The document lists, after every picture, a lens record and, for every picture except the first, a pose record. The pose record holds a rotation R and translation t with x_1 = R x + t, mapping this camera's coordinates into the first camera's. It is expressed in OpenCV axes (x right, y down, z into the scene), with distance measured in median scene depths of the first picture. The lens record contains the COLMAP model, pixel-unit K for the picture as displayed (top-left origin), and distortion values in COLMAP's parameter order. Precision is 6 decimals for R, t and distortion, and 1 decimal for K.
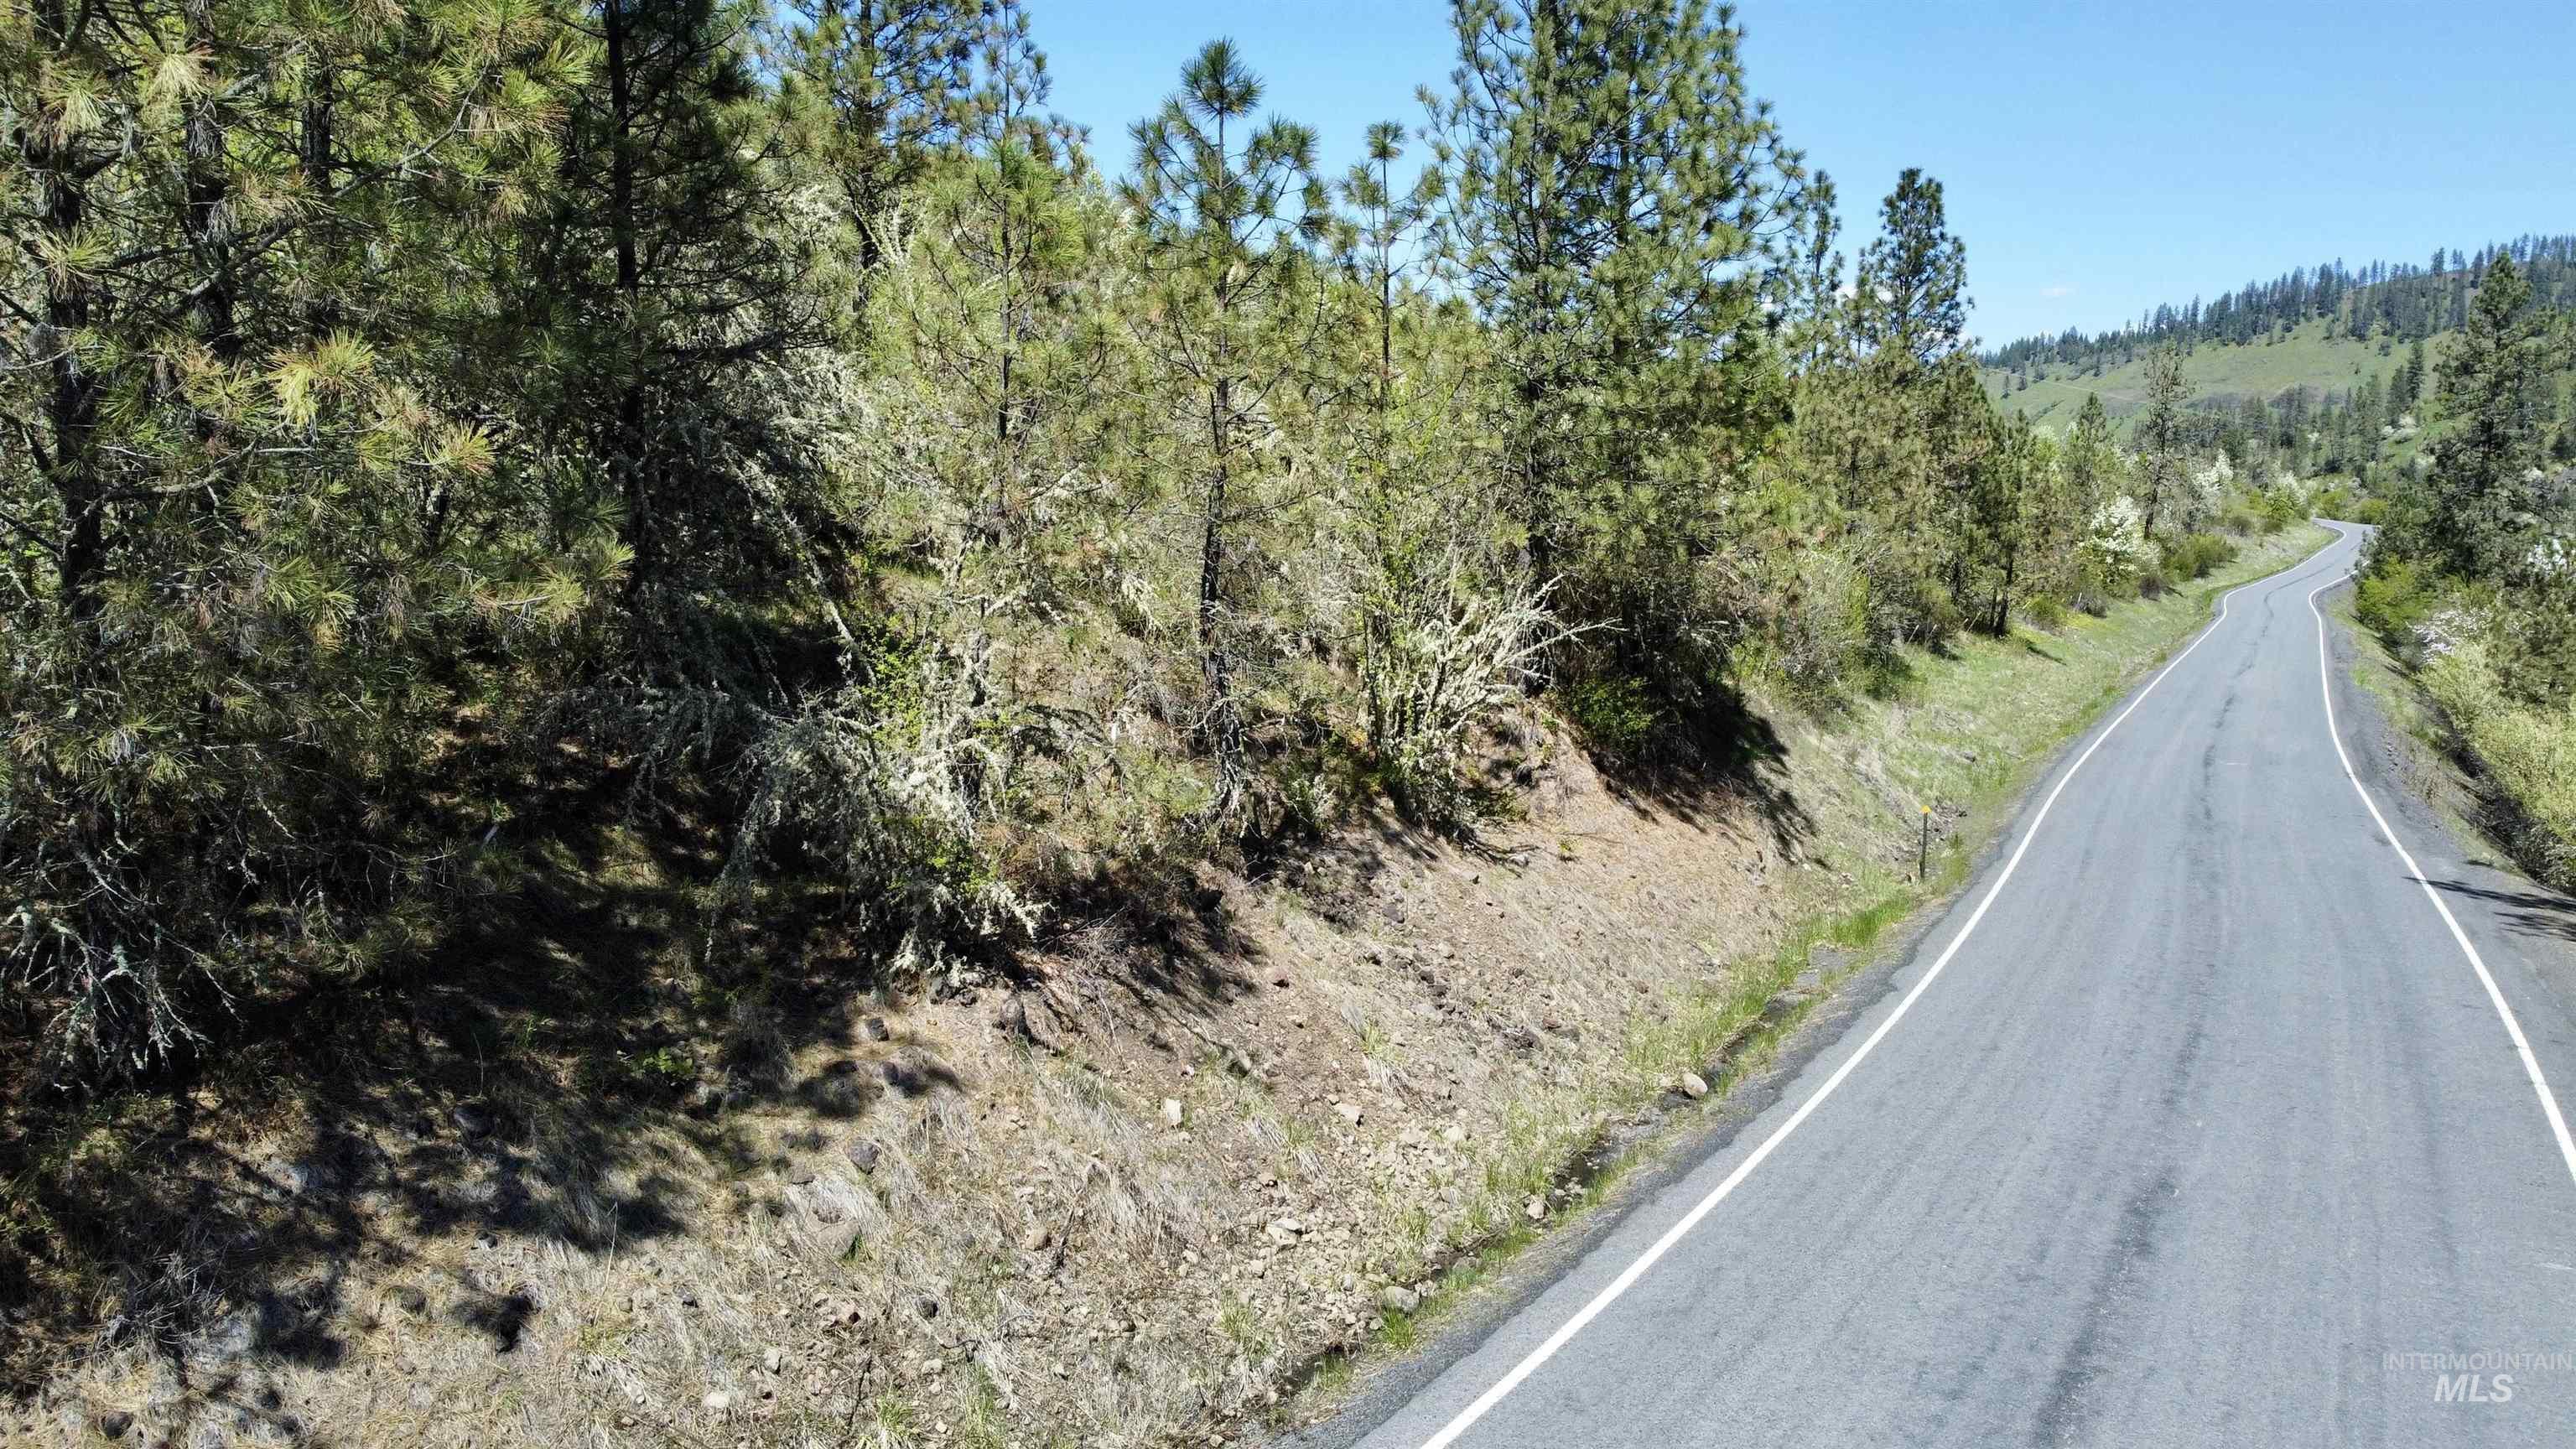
lens RADIAL K [[1930.8, 0, 1283.0], [0, 1930.8, 707.8], [0, 0, 1]] dist [0.000574, -0.007948]
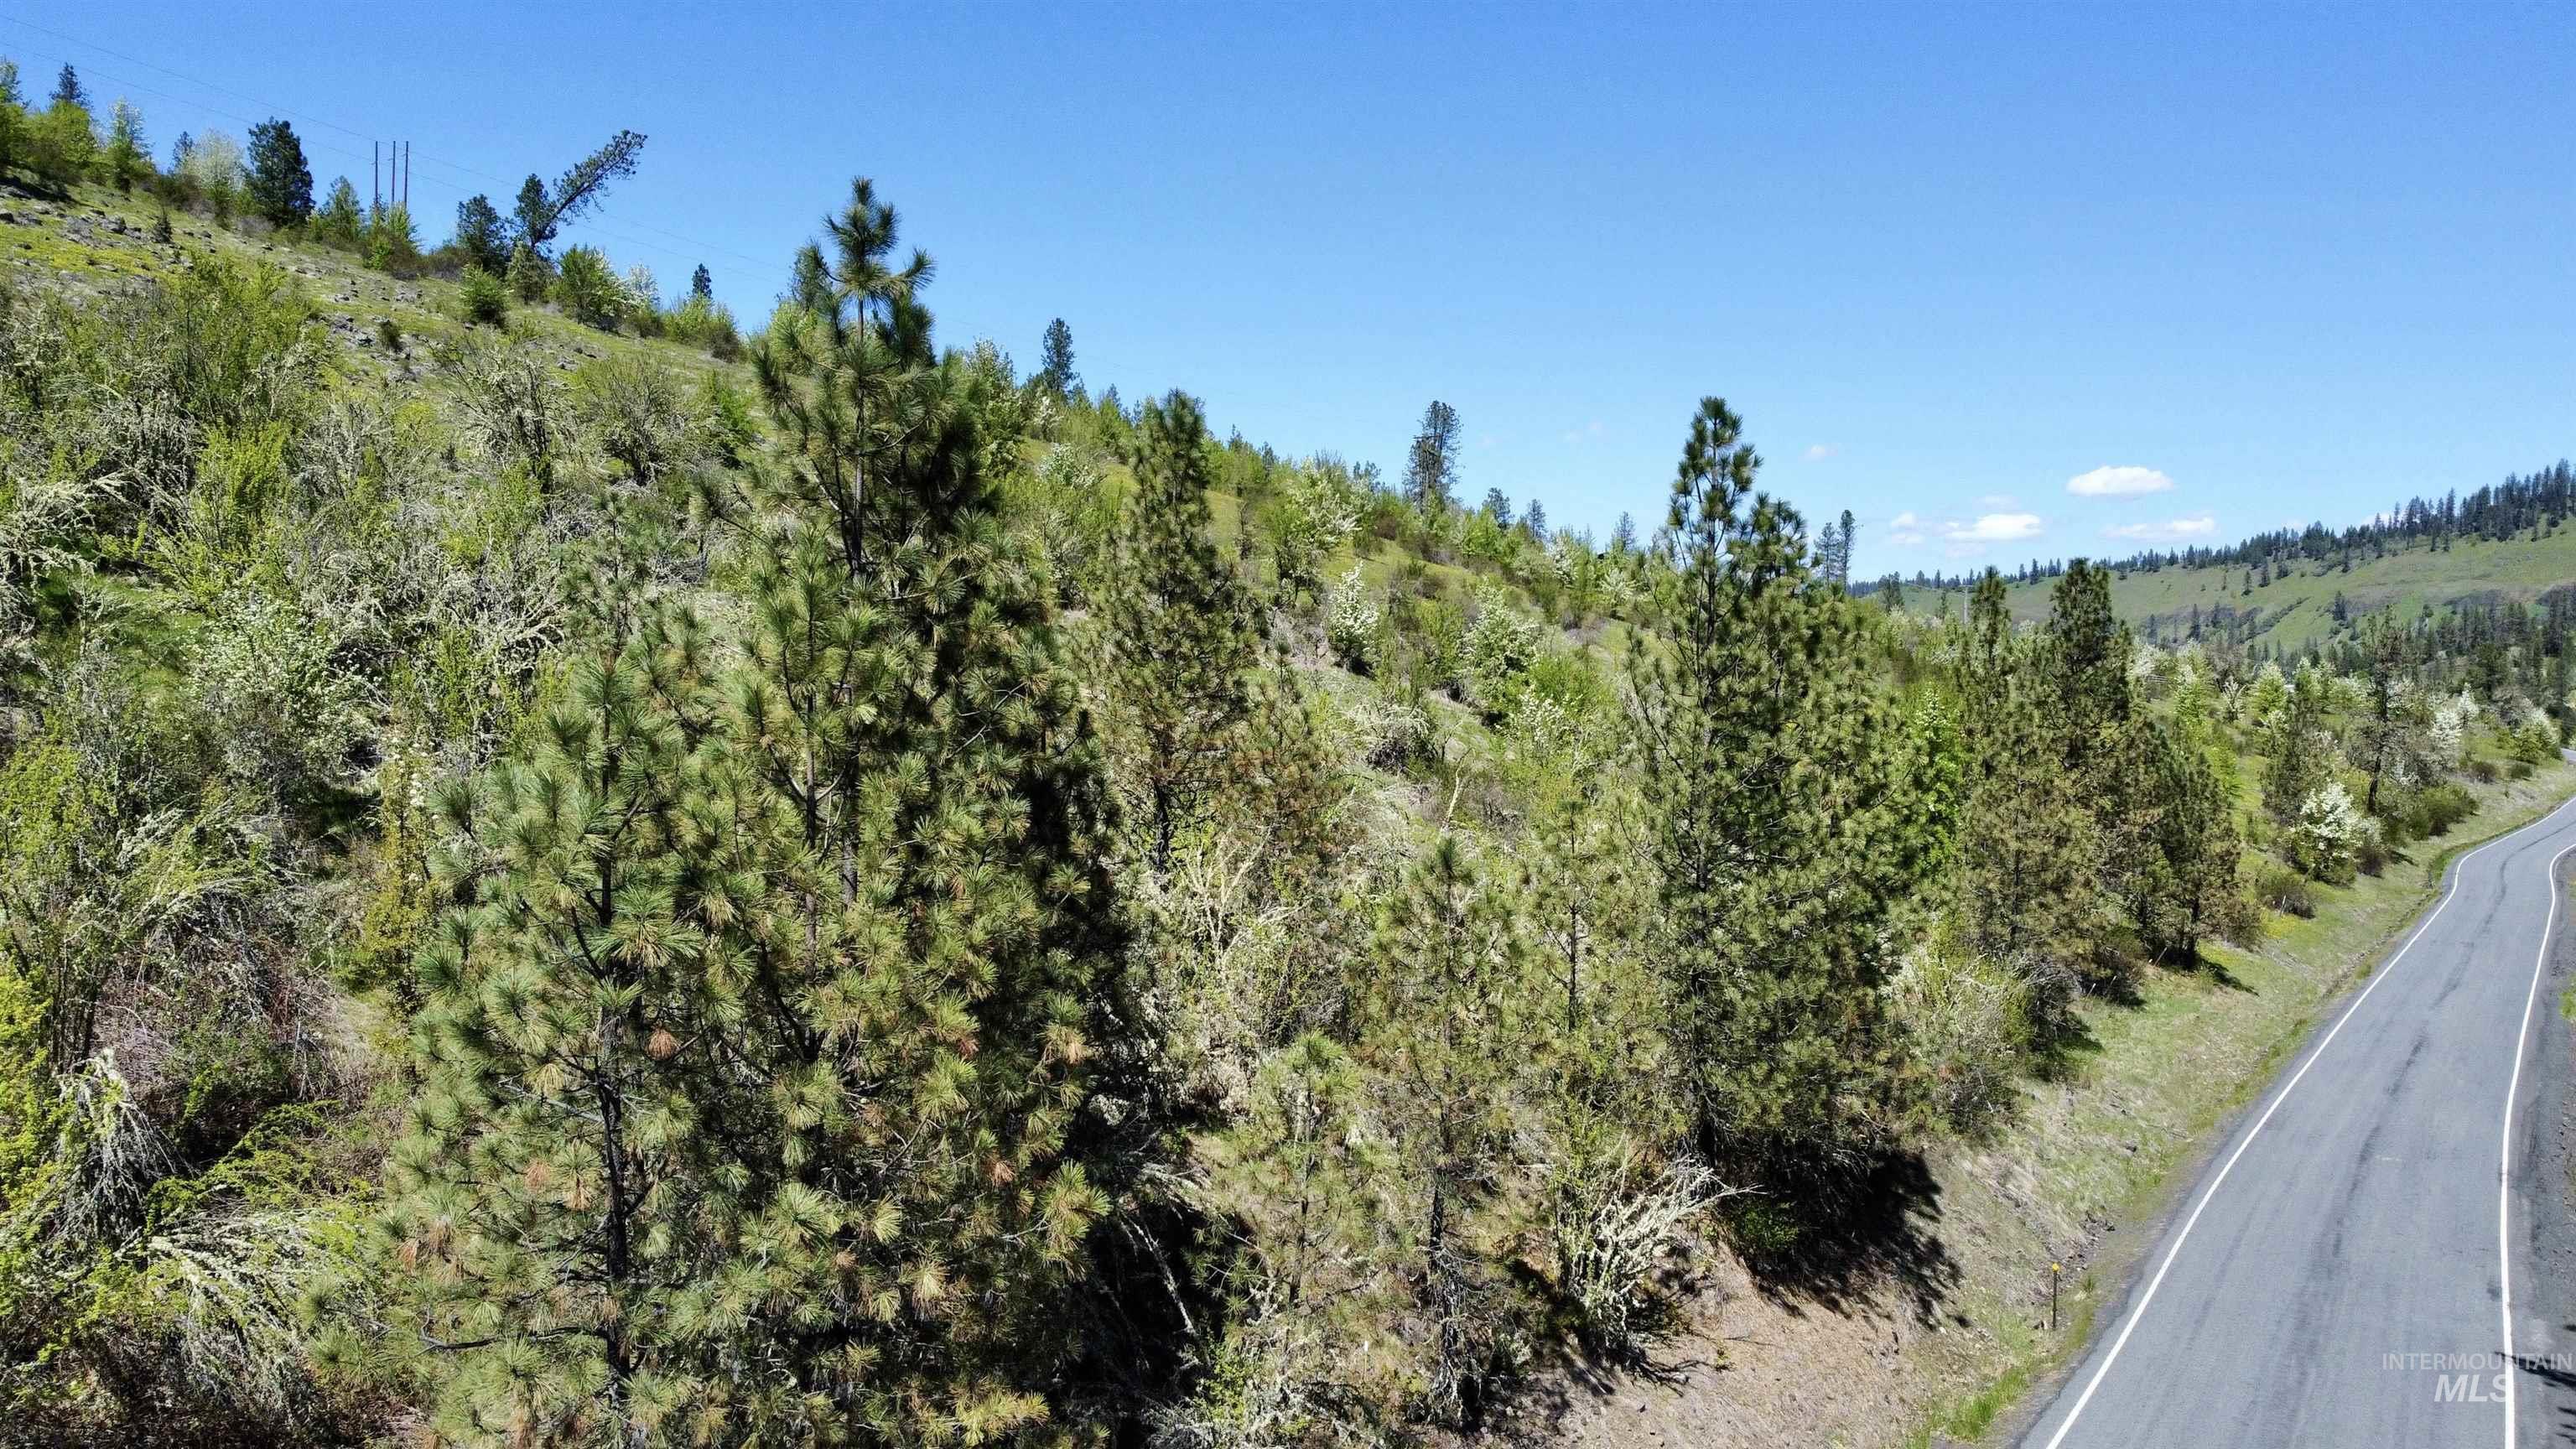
lens RADIAL K [[1930.8, 0, 1284.8], [0, 1930.8, 732.5], [0, 0, 1]] dist [0.000574, -0.007948]
pose [[0.994126, 0.005498, -0.108088, -0.000049], [-0.014719, 0.996297, -0.084704, -0.165482], [0.107222, 0.085798, 0.990526, -0.219439]]
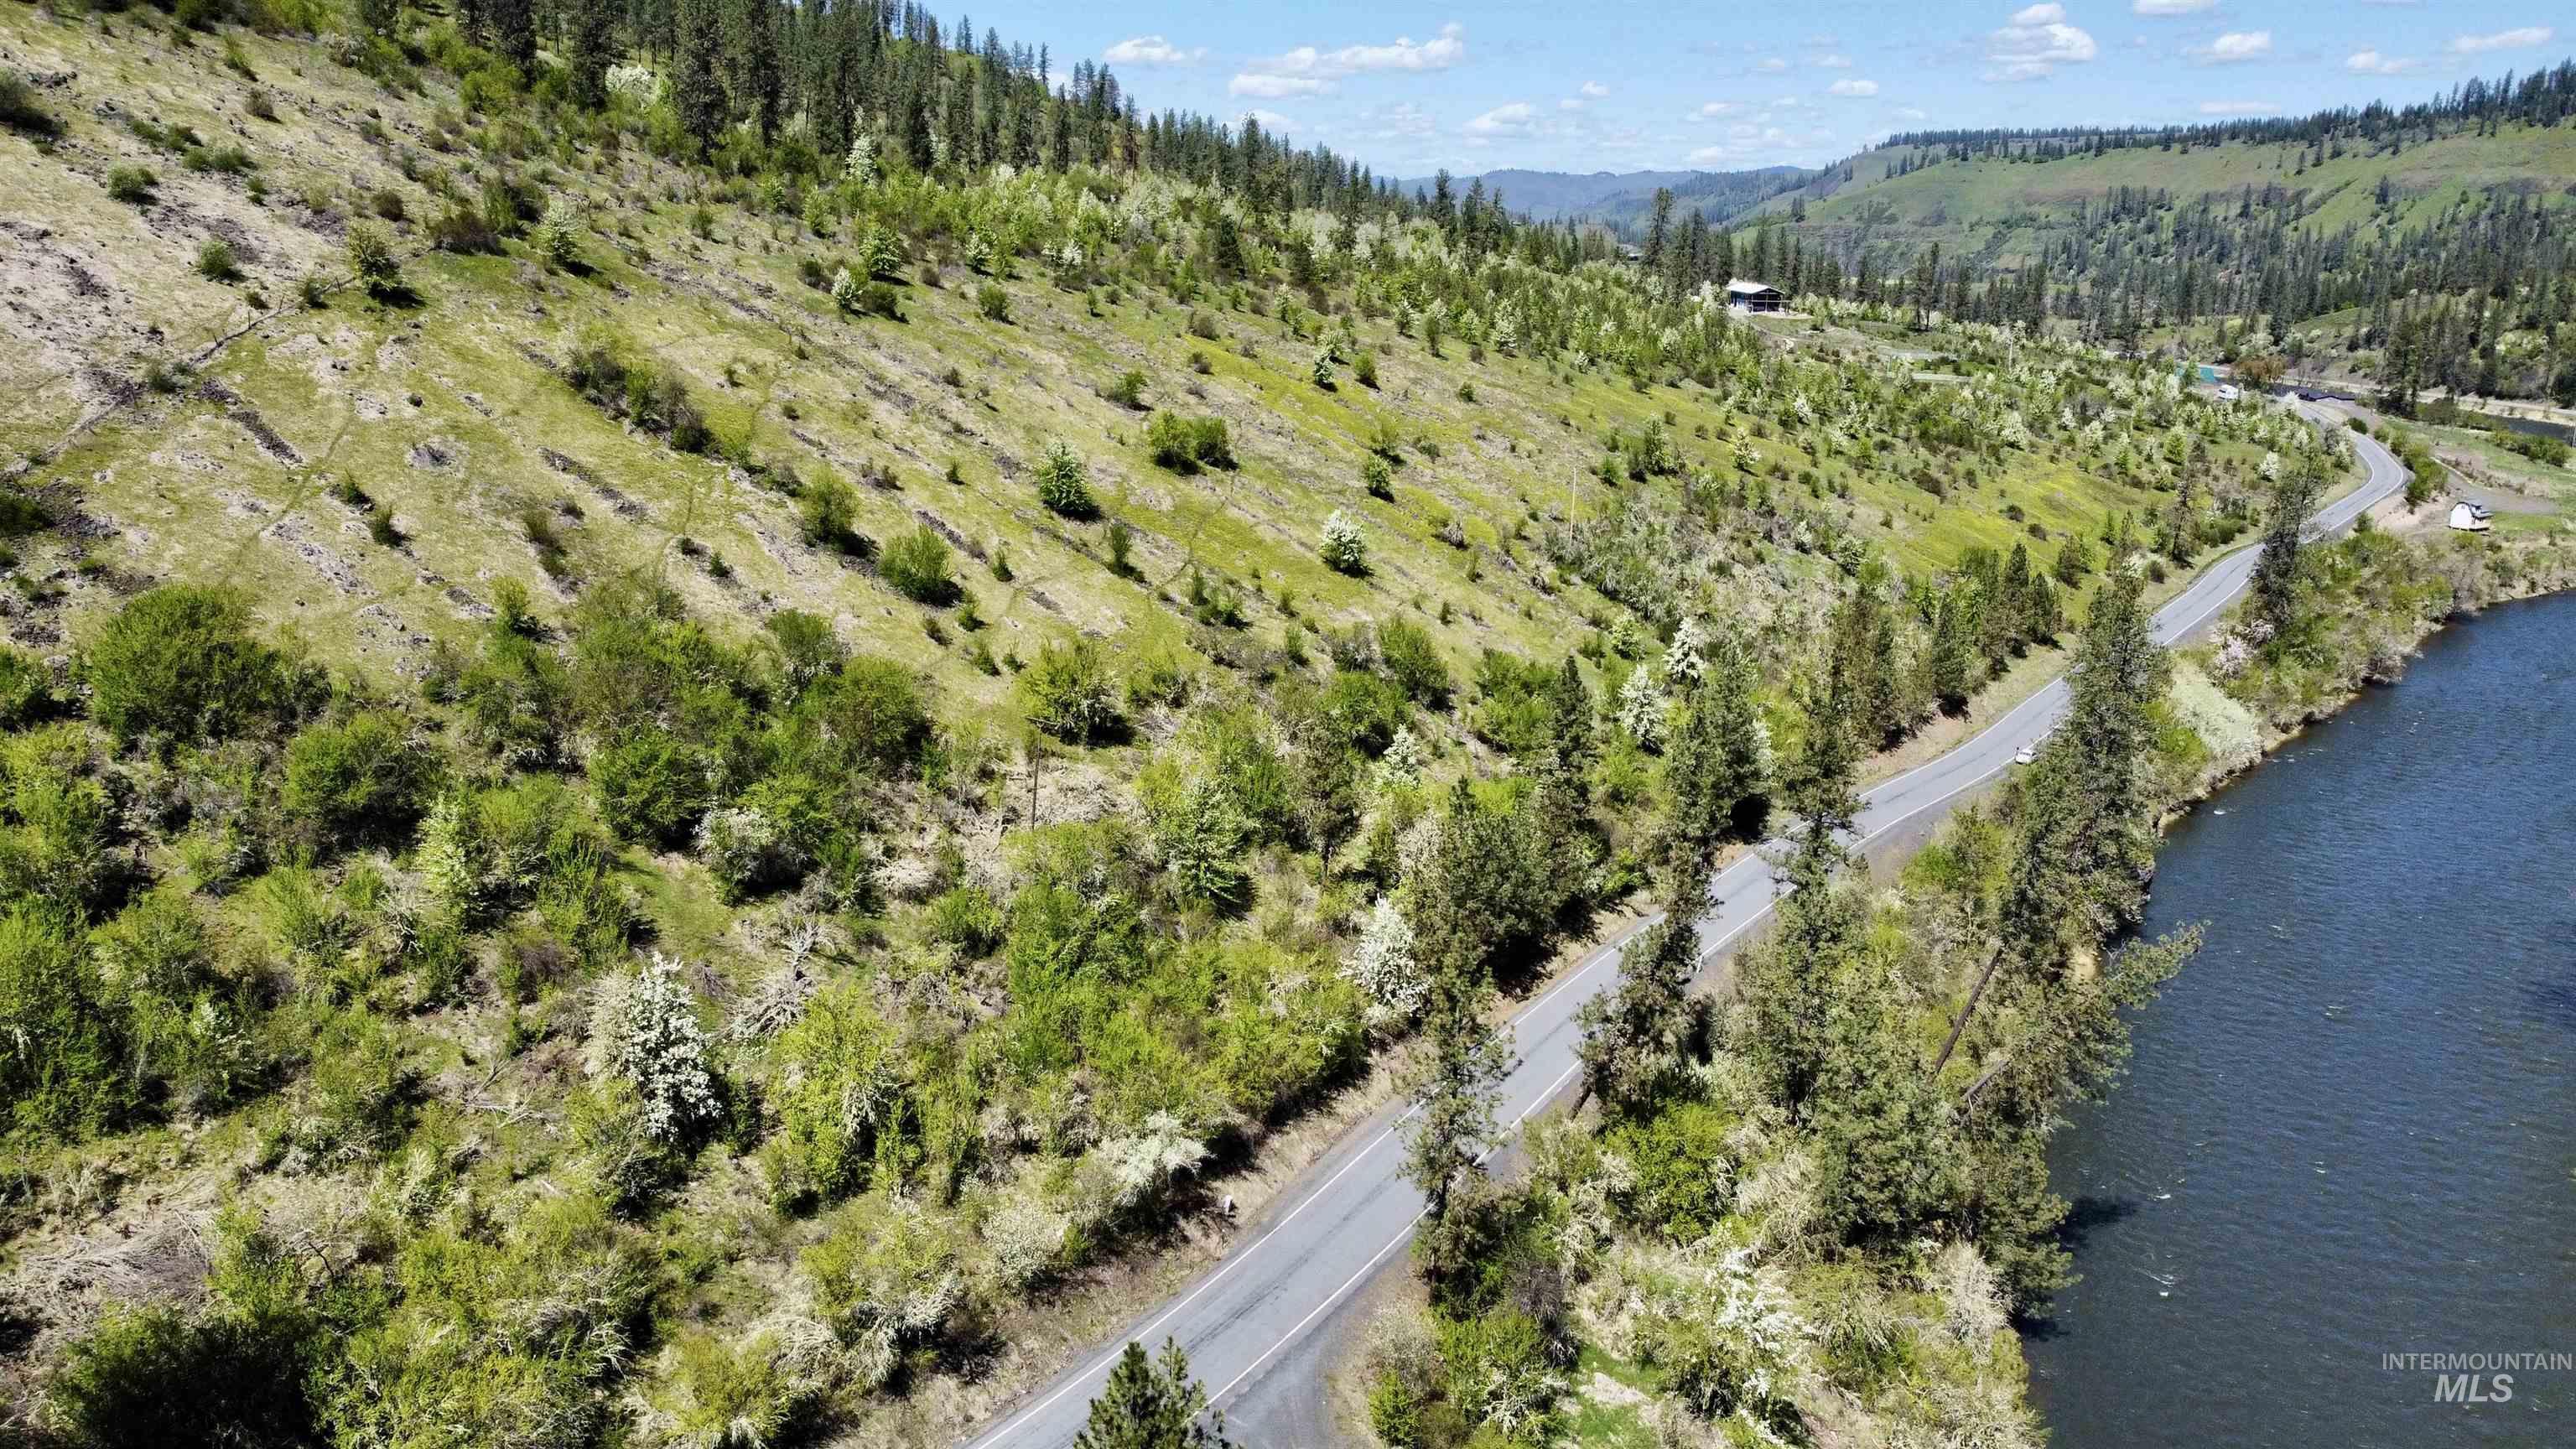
lens RADIAL K [[1930.8, 0, 1286.7], [0, 1930.8, 726.3], [0, 0, 1]] dist [0.000574, -0.007948]
pose [[0.992162, 0.039527, -0.118542, -1.423522], [-0.021212, 0.988159, 0.151957, -0.960624], [0.123145, -0.148252, 0.981253, -6.491448]]
